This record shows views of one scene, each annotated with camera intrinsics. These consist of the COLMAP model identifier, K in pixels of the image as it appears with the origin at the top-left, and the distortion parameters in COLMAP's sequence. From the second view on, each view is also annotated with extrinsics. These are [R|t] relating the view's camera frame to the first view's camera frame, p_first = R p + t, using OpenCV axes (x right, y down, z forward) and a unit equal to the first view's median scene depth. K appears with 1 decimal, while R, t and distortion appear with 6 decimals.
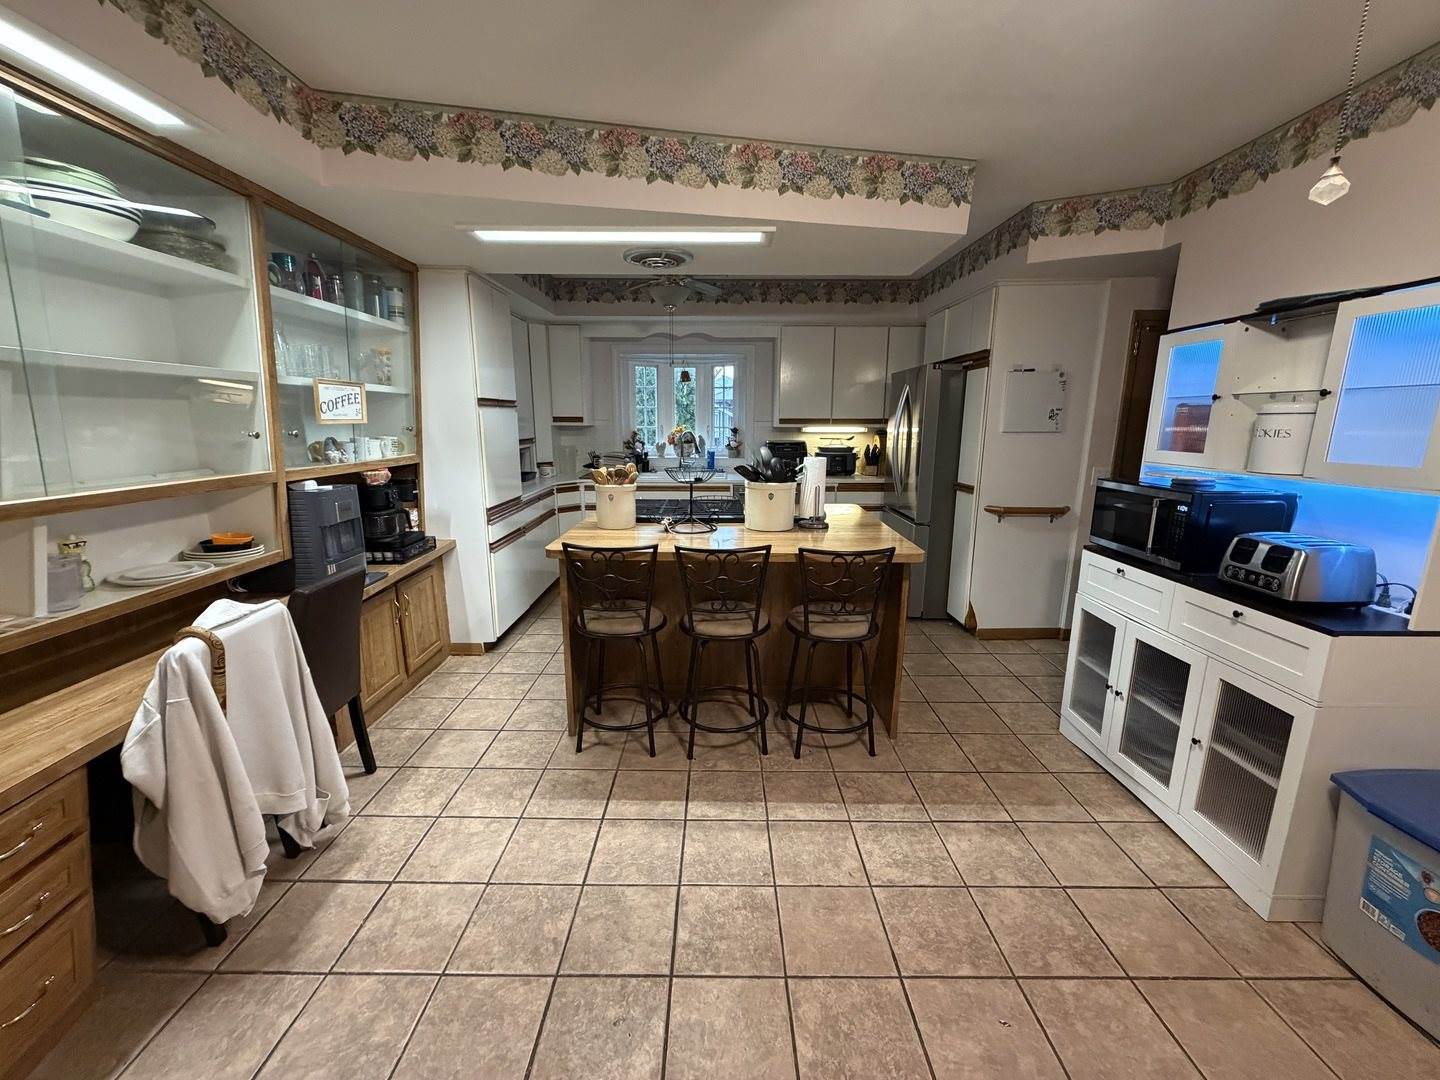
lens RADIAL K [[573.6, 0, 716.4], [0, 573.6, 539.6], [0, 0, 1]] dist [-0.000180, 0.000408]
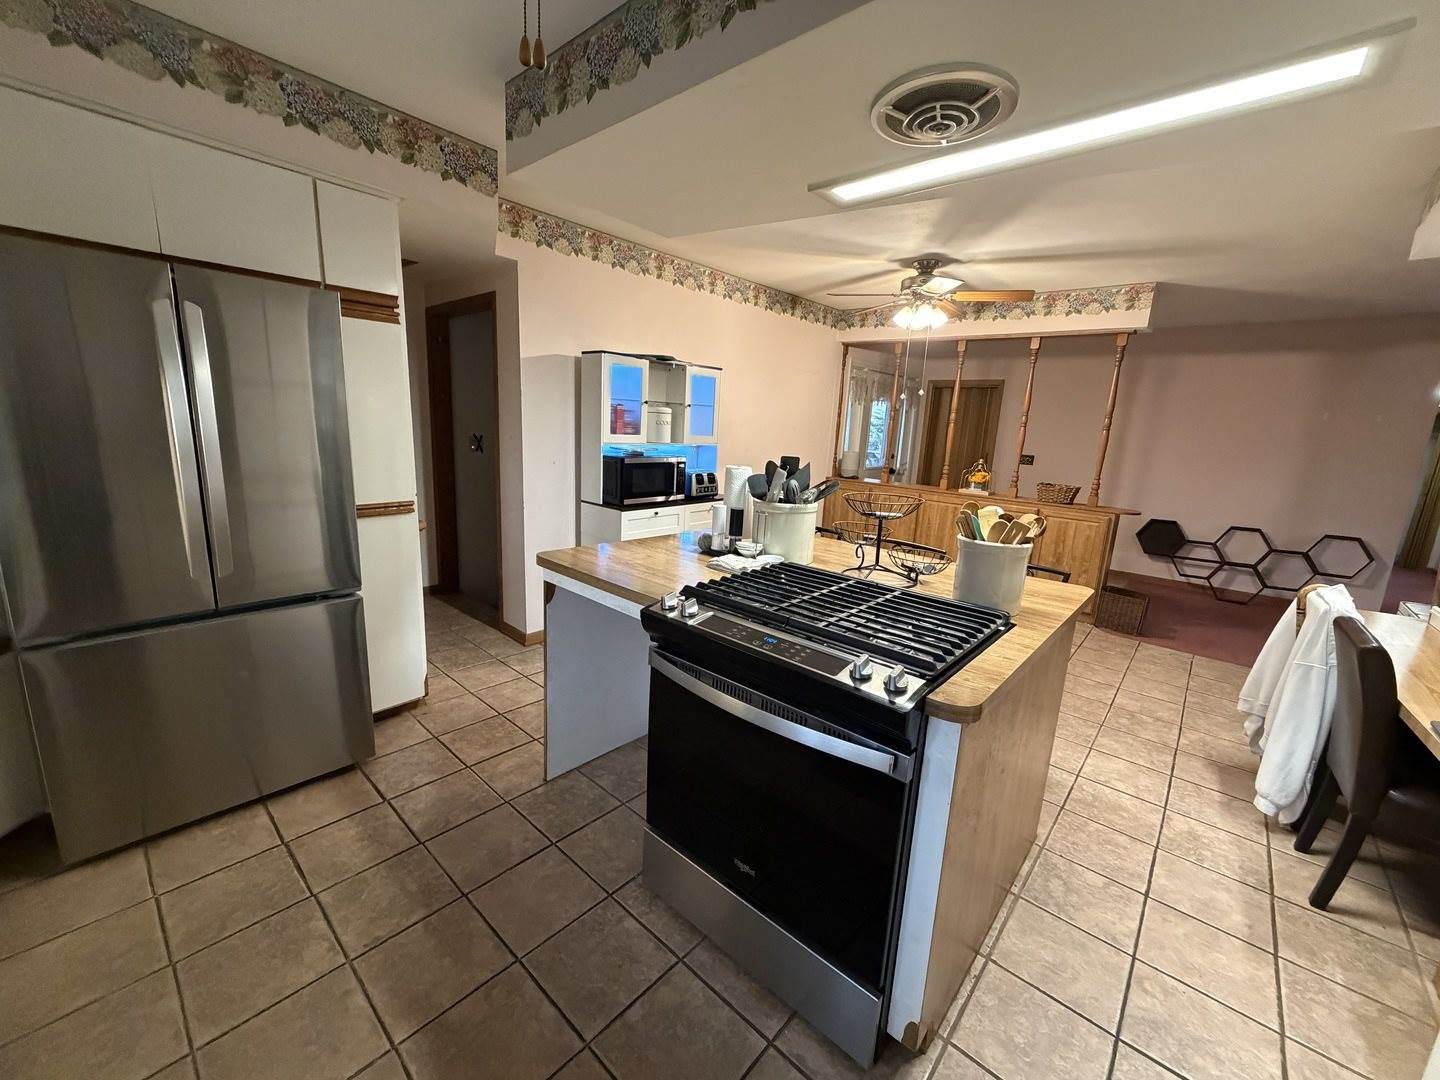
lens RADIAL K [[573.6, 0, 716.0], [0, 573.6, 537.7], [0, 0, 1]] dist [-0.000180, 0.000408]
pose [[-0.746065, -0.171619, 0.643377, -0.263604], [0.088012, 0.932323, 0.350754, -0.257096], [-0.660031, 0.318310, -0.680469, 1.223336]]
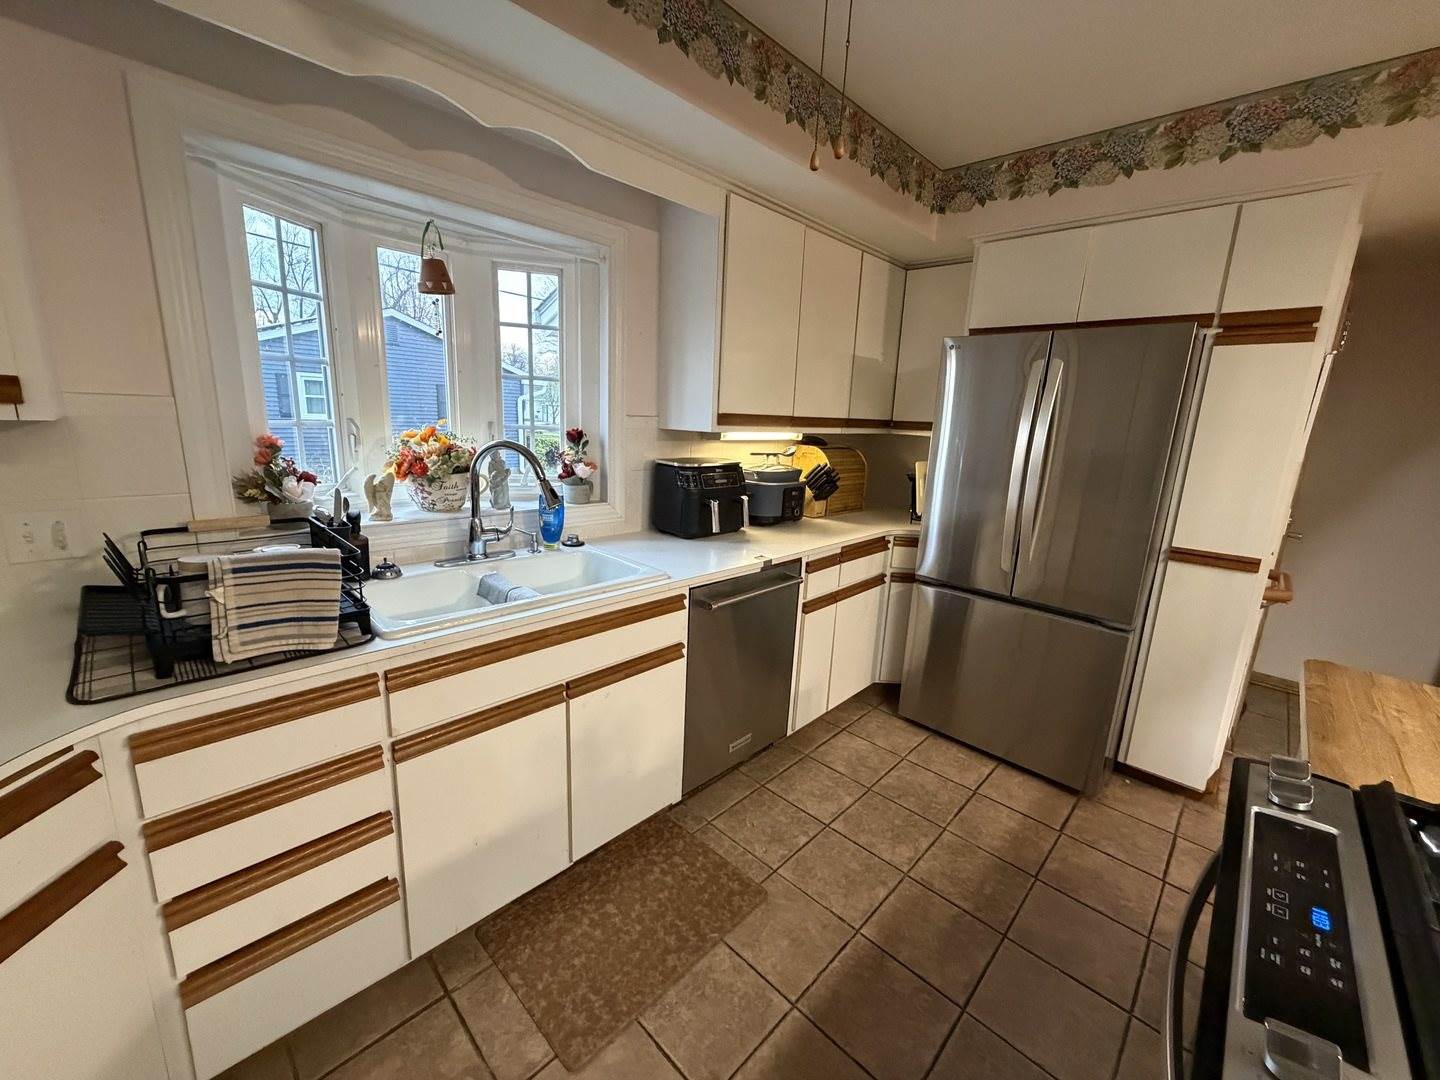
lens RADIAL K [[573.6, 0, 720.5], [0, 573.6, 539.9], [0, 0, 1]] dist [-0.000180, 0.000408]
pose [[0.692286, -0.127650, 0.710243, -0.295923], [0.108471, 0.991455, 0.072464, -0.204789], [-0.713424, 0.026875, 0.700217, 0.966826]]
